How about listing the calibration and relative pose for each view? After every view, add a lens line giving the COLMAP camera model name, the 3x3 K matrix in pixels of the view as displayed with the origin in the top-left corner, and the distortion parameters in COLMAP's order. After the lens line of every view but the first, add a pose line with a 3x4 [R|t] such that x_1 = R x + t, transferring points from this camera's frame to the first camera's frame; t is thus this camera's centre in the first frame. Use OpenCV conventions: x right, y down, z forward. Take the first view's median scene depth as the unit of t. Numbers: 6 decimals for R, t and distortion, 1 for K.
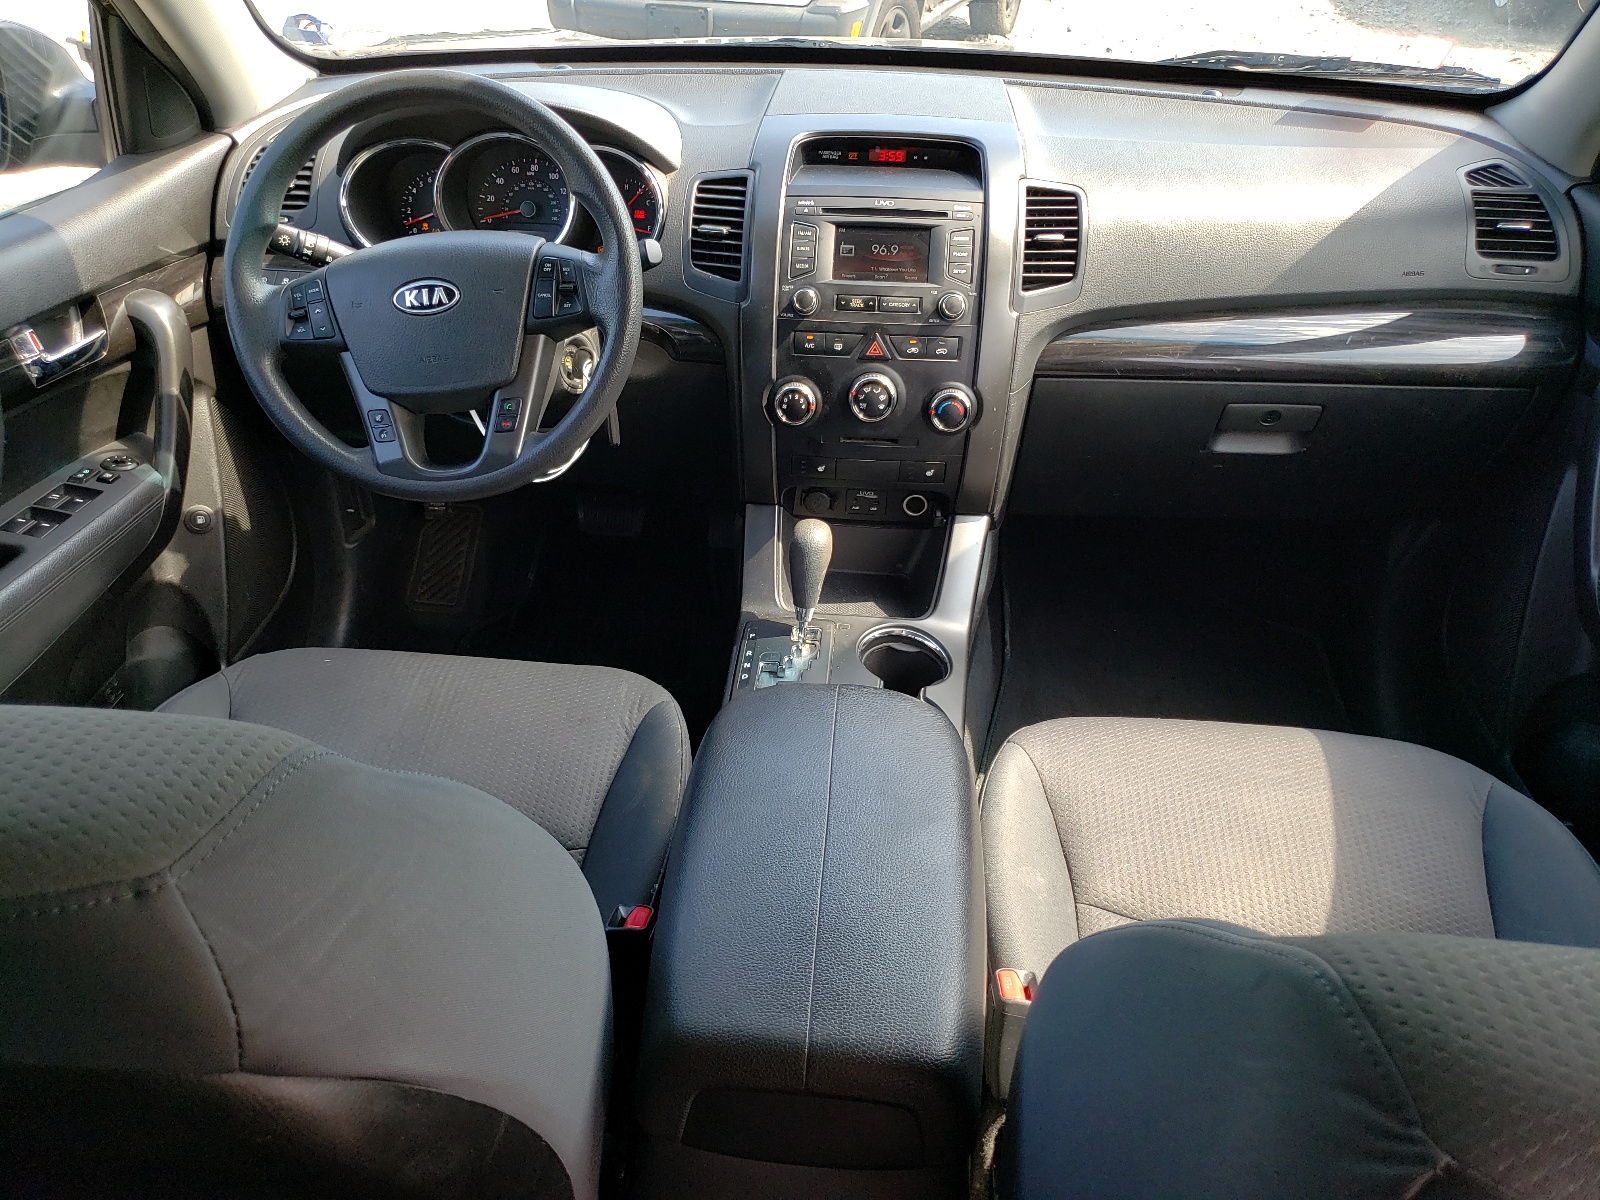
lens RADIAL K [[1208.2, 0, 800.7], [0, 1208.2, 602.6], [0, 0, 1]] dist [0.005474, 0.000850]
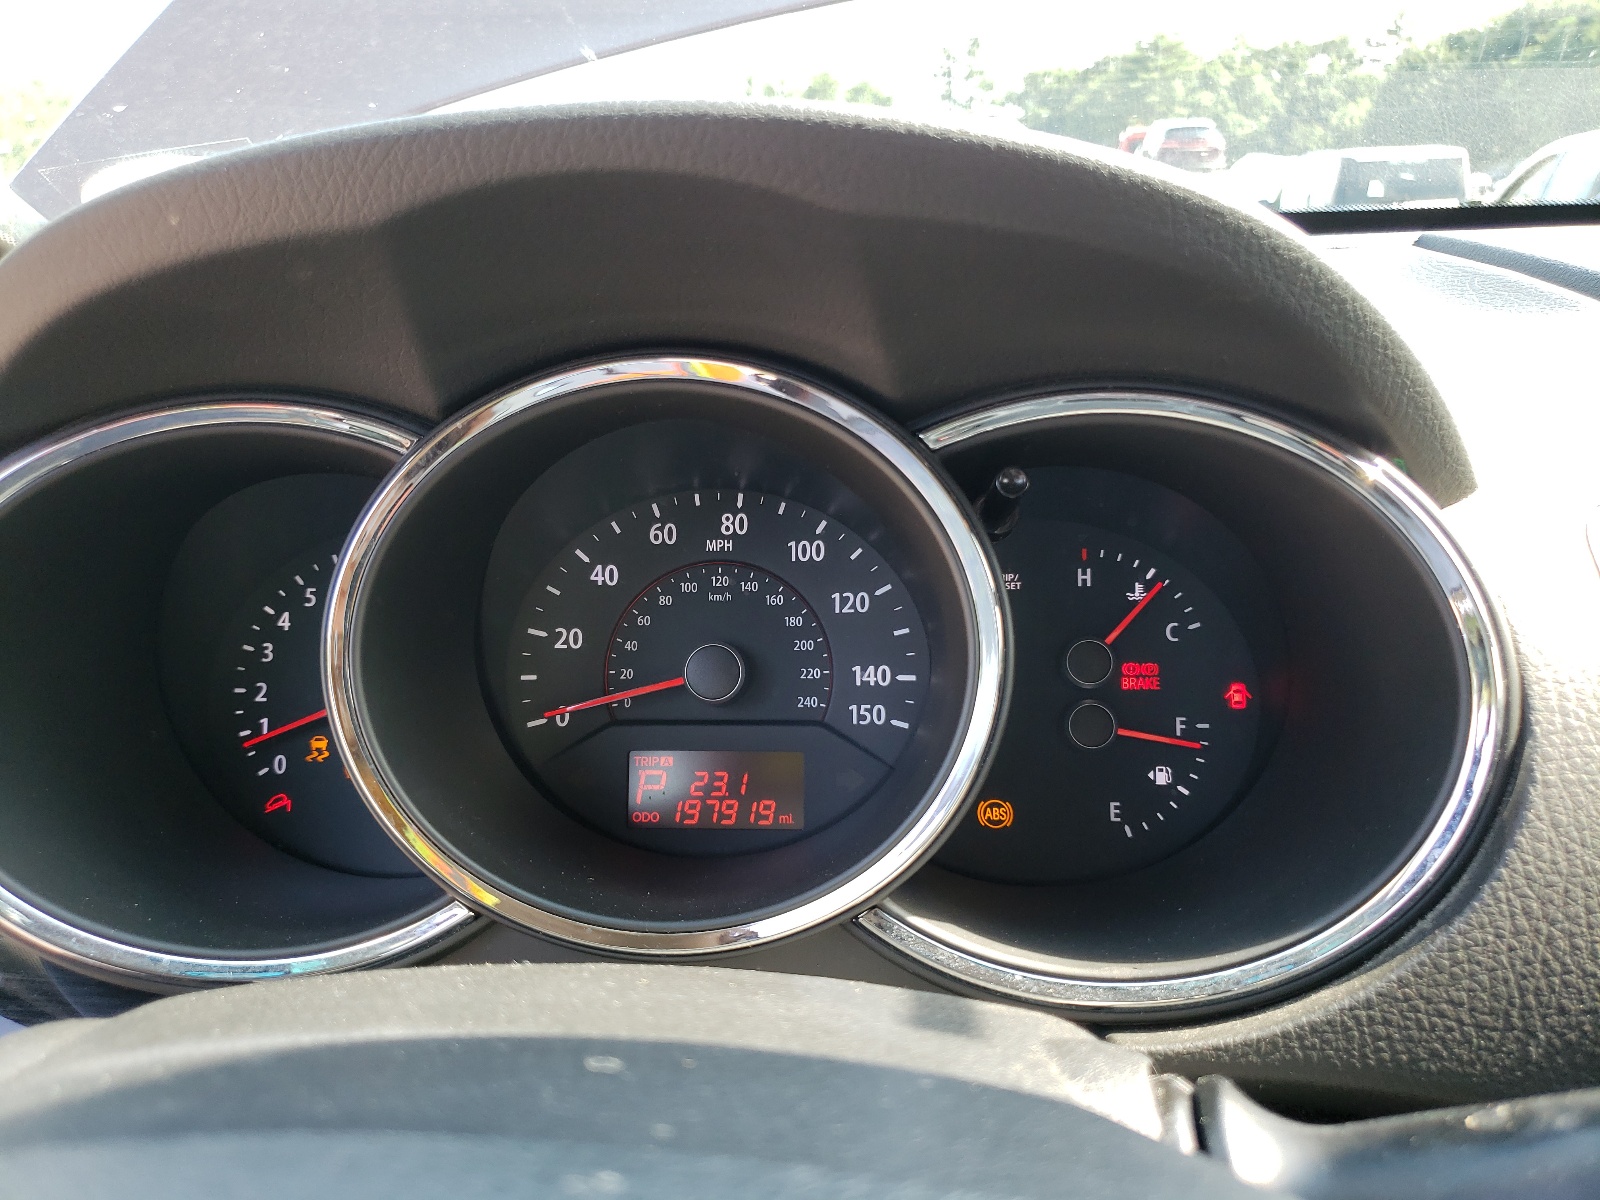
lens RADIAL K [[1208.2, 0, 800.2], [0, 1208.2, 600.9], [0, 0, 1]] dist [0.005474, 0.000850]
pose [[0.999370, -0.035406, -0.002328, -0.204842], [0.033529, 0.963774, -0.264606, -0.270749], [0.011613, 0.264361, 0.964354, 0.743470]]
